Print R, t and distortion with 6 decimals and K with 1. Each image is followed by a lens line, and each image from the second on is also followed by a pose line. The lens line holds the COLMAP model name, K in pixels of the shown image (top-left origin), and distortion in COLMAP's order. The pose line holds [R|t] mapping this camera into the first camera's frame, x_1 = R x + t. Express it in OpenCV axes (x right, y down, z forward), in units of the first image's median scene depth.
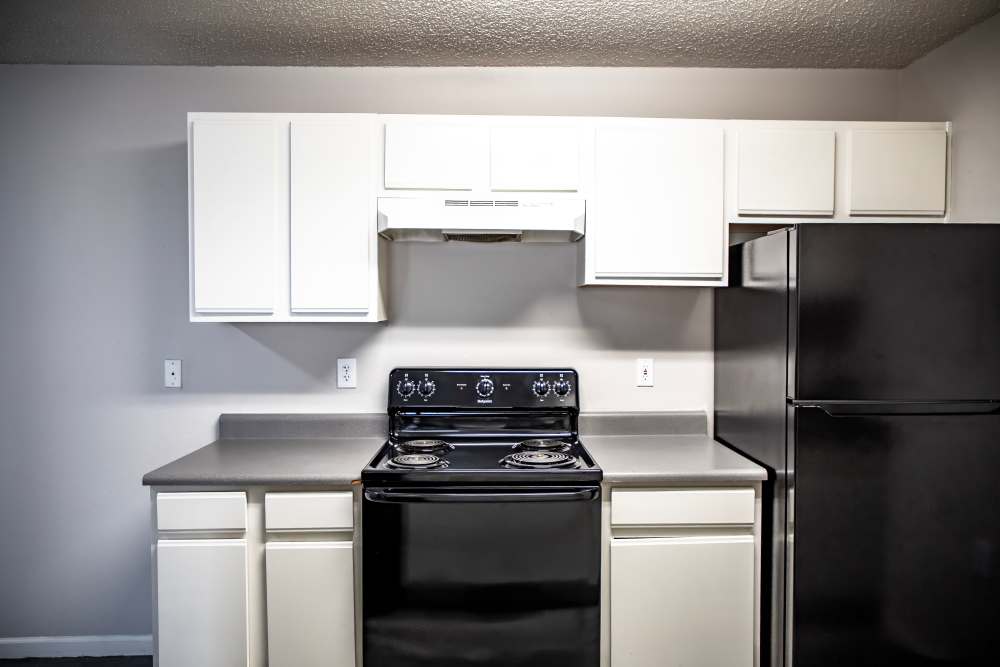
lens RADIAL K [[691.0, 0, 500.0], [0, 691.0, 333.5], [0, 0, 1]] dist [-0.012420, -0.000570]
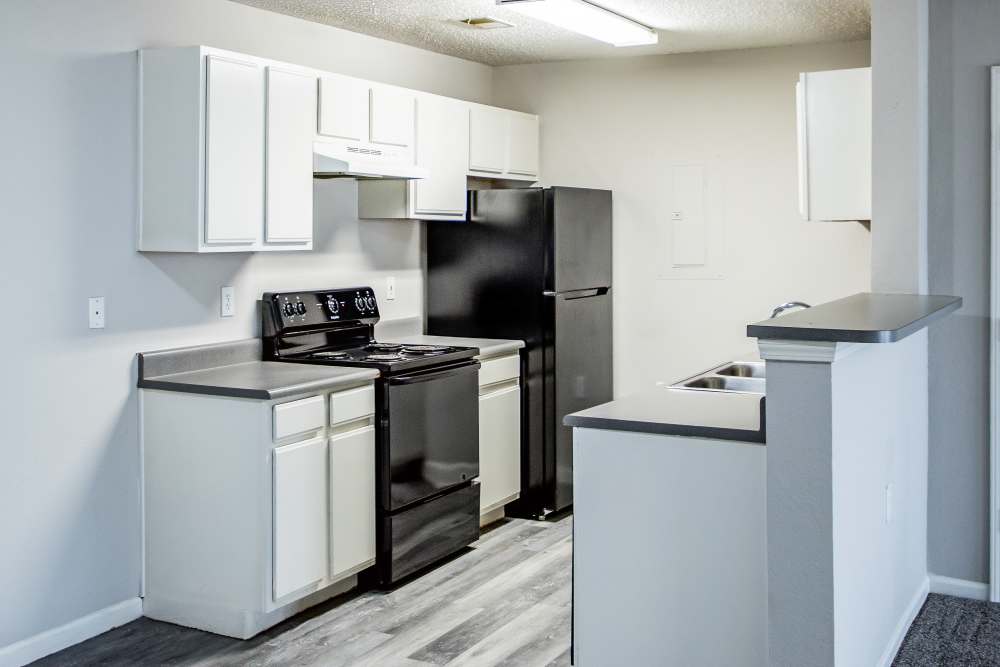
lens RADIAL K [[1132.9, 0, 504.3], [0, 1132.9, 247.0], [0, 0, 1]] dist [0.015429, 0.009874]
pose [[0.494490, -0.014750, 0.869058, -1.496559], [0.032198, 0.999481, -0.001357, -0.007500], [-0.868587, 0.028653, 0.494708, -0.183156]]
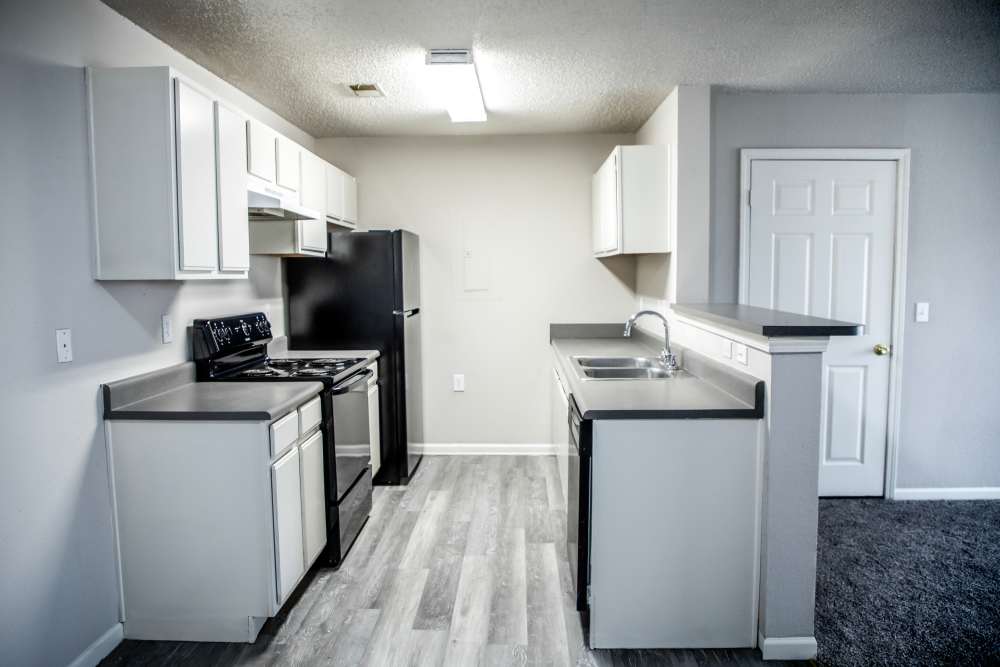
lens RADIAL K [[691.0, 0, 500.0], [0, 691.0, 333.5], [0, 0, 1]] dist [-0.012420, -0.000570]
pose [[0.065383, -0.087873, 0.993984, -1.274145], [0.046282, 0.995310, 0.084946, -0.002526], [-0.996786, 0.040449, 0.069143, 0.421275]]
